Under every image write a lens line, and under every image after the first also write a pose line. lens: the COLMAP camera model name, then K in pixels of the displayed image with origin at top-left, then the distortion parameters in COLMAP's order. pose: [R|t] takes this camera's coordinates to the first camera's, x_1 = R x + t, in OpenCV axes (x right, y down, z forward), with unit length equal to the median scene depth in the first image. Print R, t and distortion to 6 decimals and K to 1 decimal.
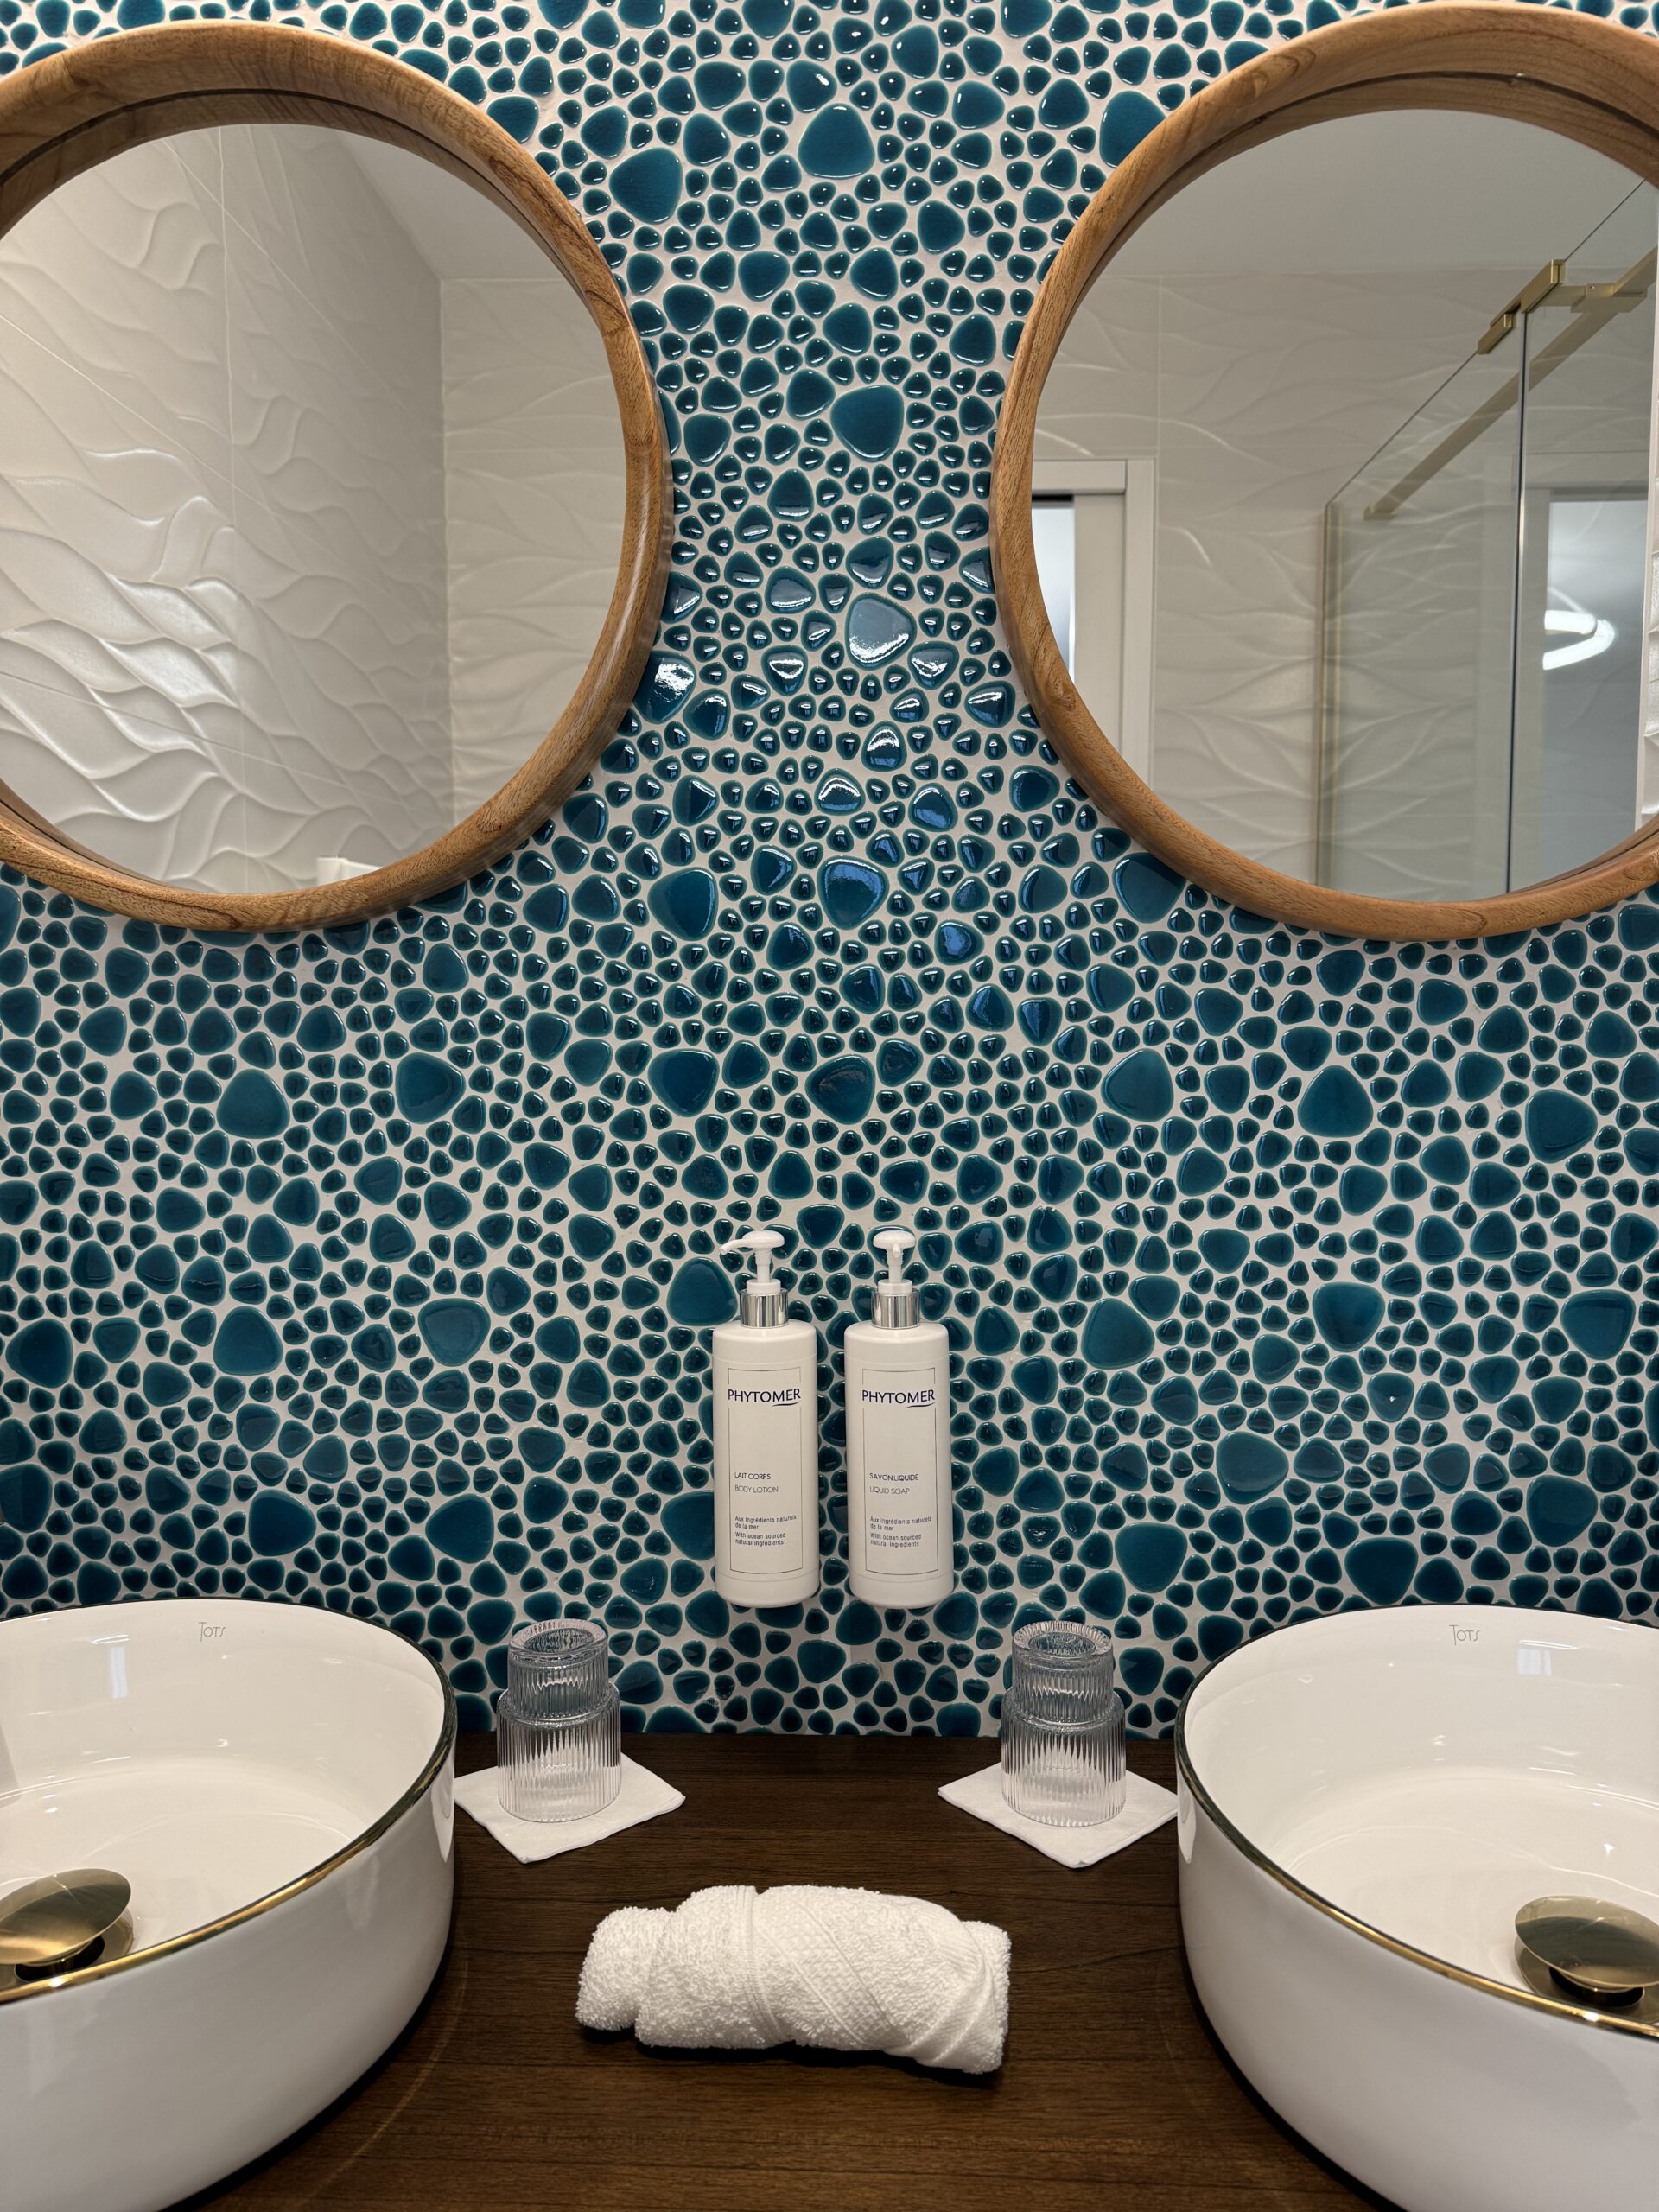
lens RADIAL K [[1552.0, 0, 831.6], [0, 1552.0, 1095.7], [0, 0, 1]] dist [0.017920, -0.052589]
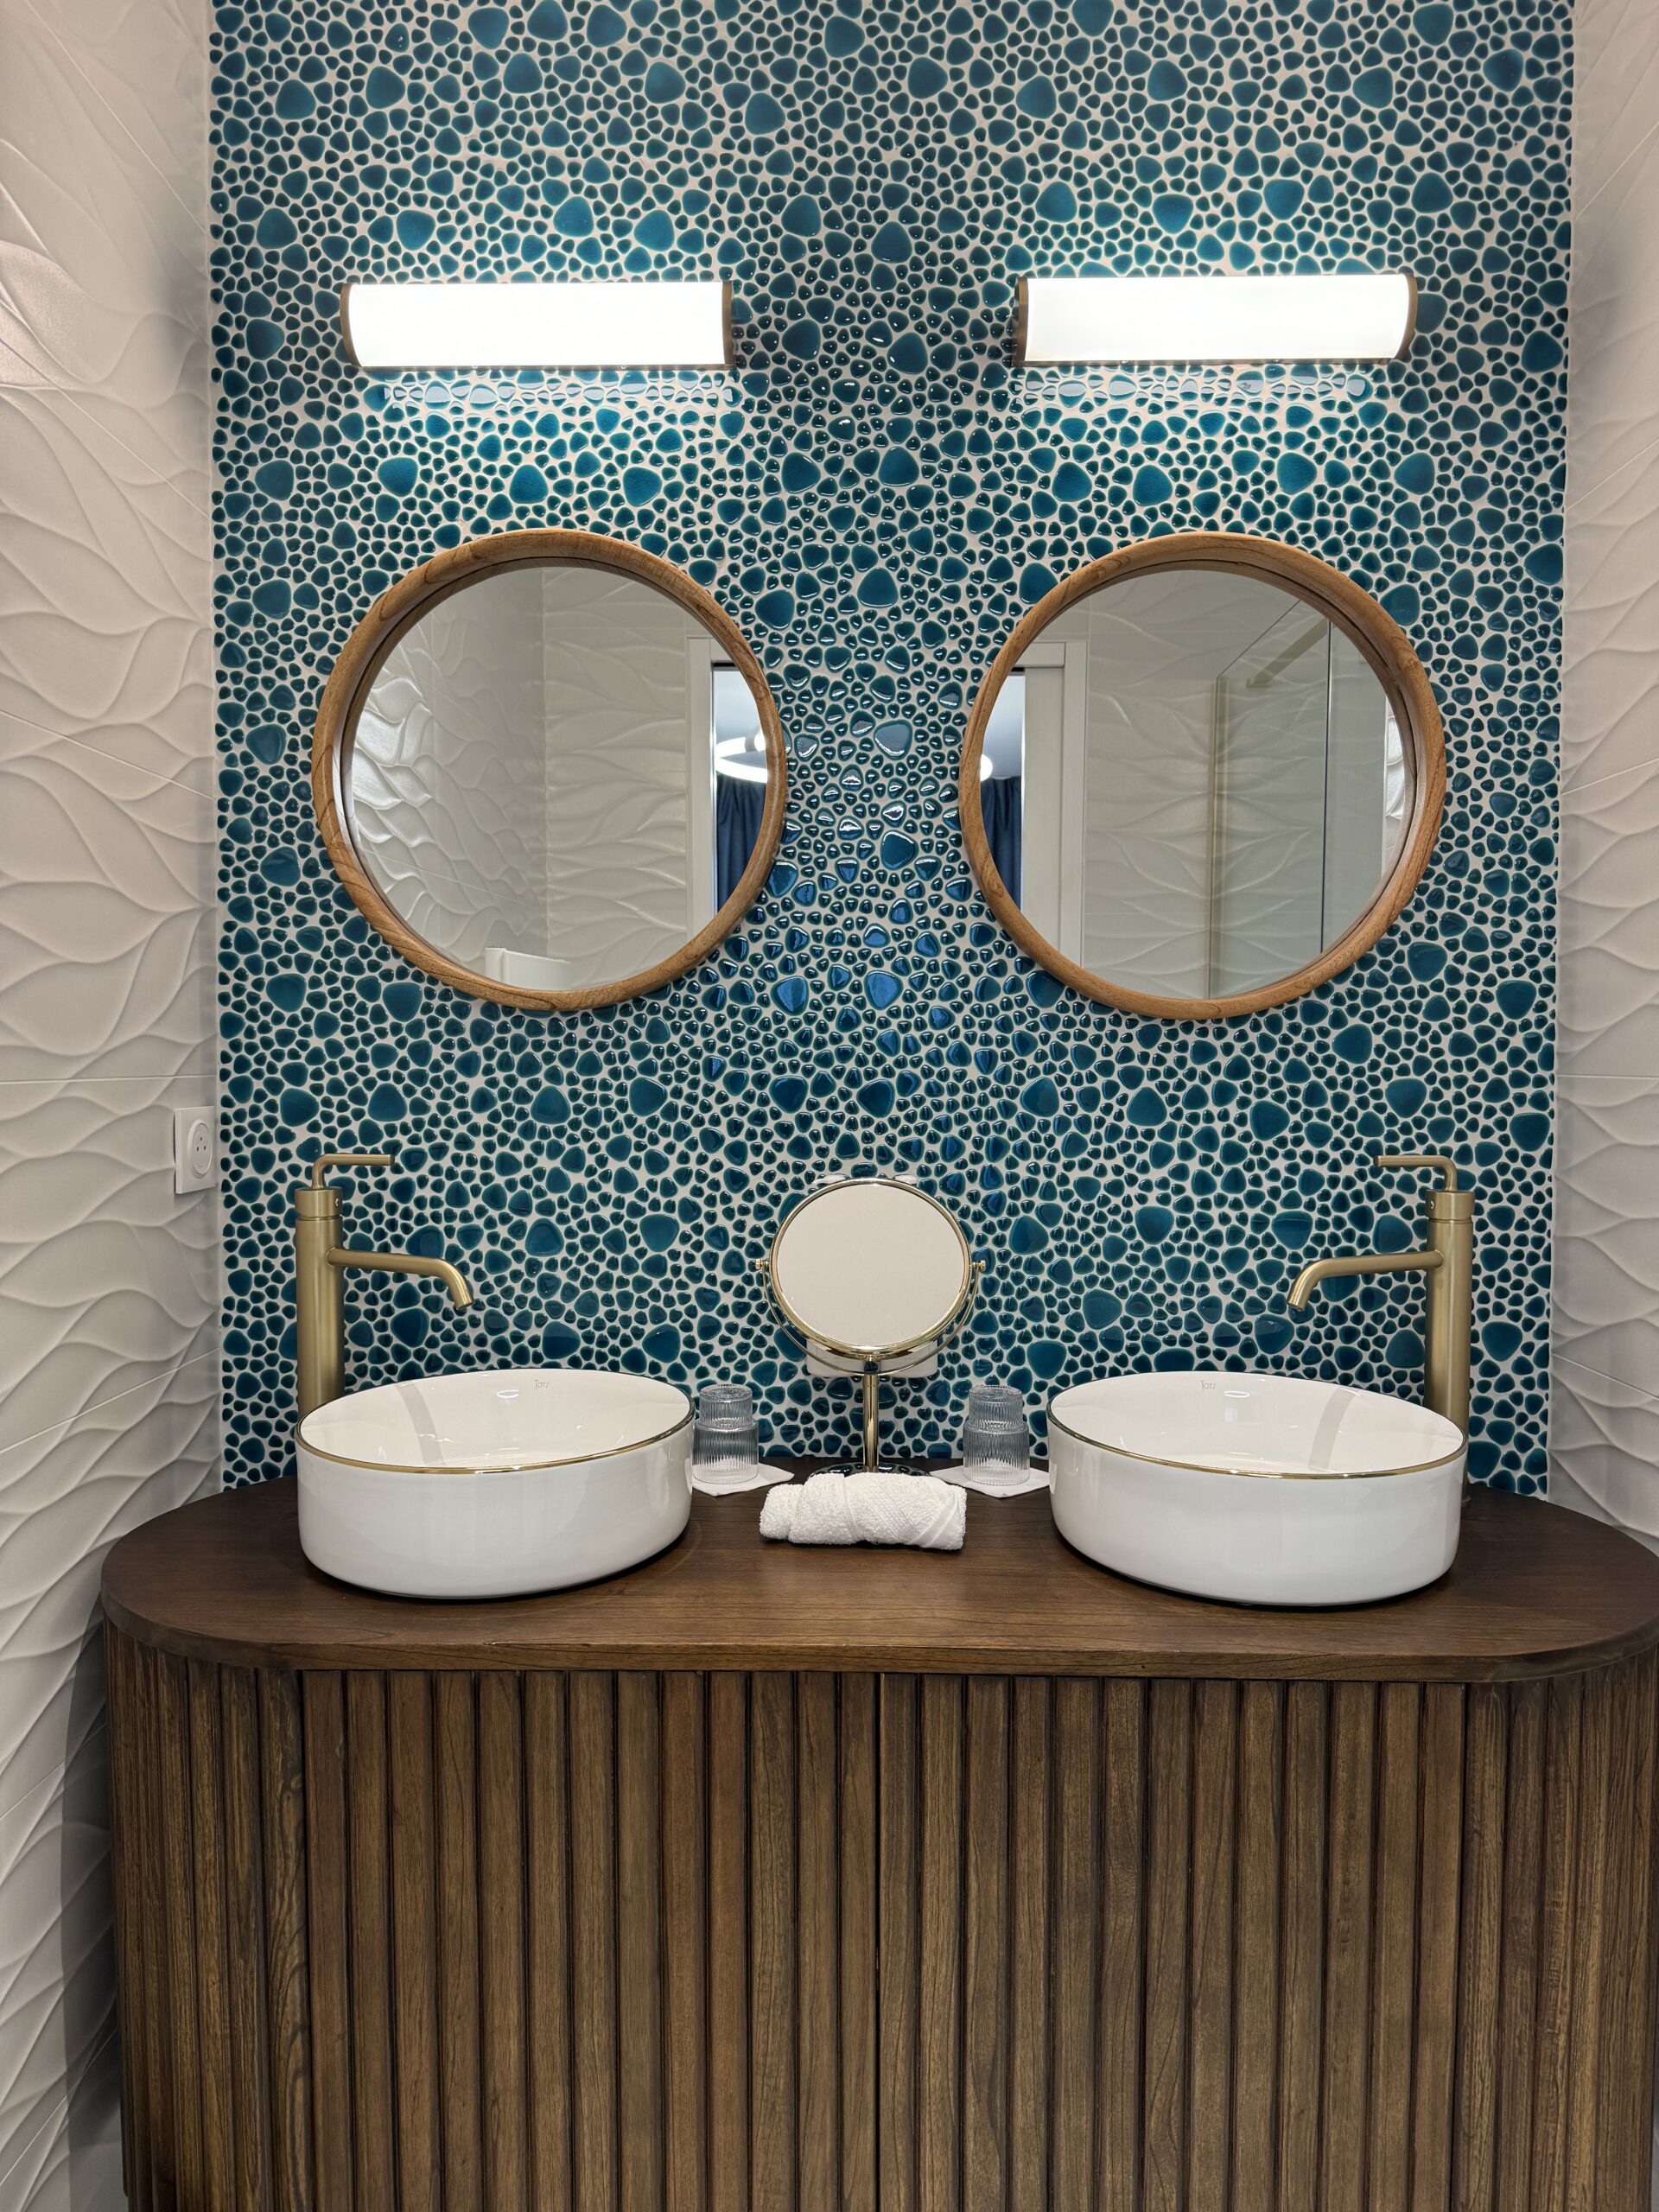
lens RADIAL K [[1552.0, 0, 822.1], [0, 1552.0, 1114.9], [0, 0, 1]] dist [0.017920, -0.052589]
pose [[0.999960, 0.005580, 0.007013, -0.069713], [-0.005464, 0.999851, -0.016401, 0.044763], [-0.007104, 0.016362, 0.999841, -0.809179]]
